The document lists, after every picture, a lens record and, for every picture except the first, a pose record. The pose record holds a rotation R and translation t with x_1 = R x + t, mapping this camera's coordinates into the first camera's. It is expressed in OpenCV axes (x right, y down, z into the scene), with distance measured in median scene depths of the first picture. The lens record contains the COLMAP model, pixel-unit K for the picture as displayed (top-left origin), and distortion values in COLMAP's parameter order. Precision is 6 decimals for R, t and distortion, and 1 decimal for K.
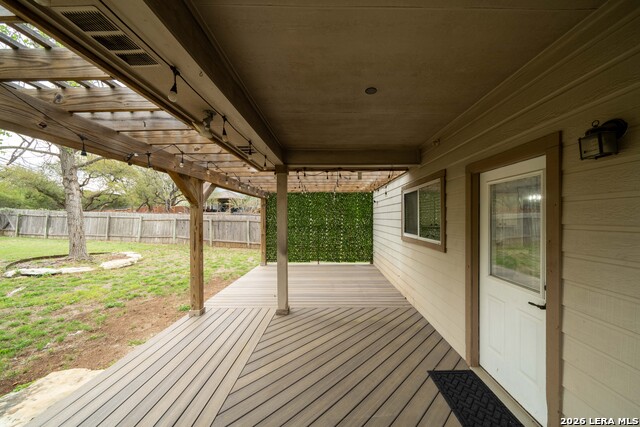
lens RADIAL K [[216.5, 0, 323.6], [0, 216.5, 217.4], [0, 0, 1]] dist [-0.000282, 0.000019]
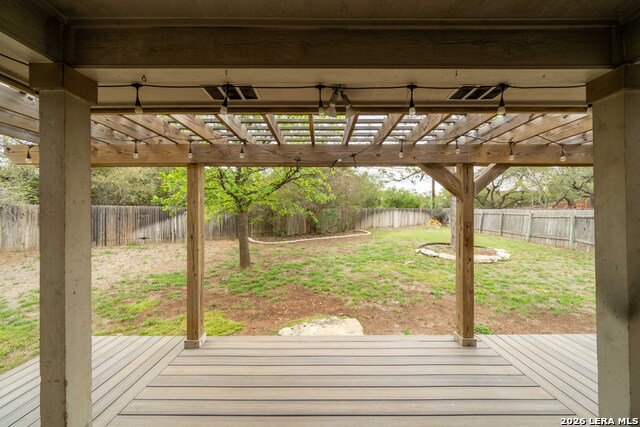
lens RADIAL K [[216.5, 0, 321.9], [0, 216.5, 213.6], [0, 0, 1]] dist [-0.000282, 0.000019]
pose [[0.038463, -0.005630, -0.999244, 0.090930], [0.002025, 0.999983, -0.005557, 0.000420], [0.999258, -0.001810, 0.038473, 0.278762]]
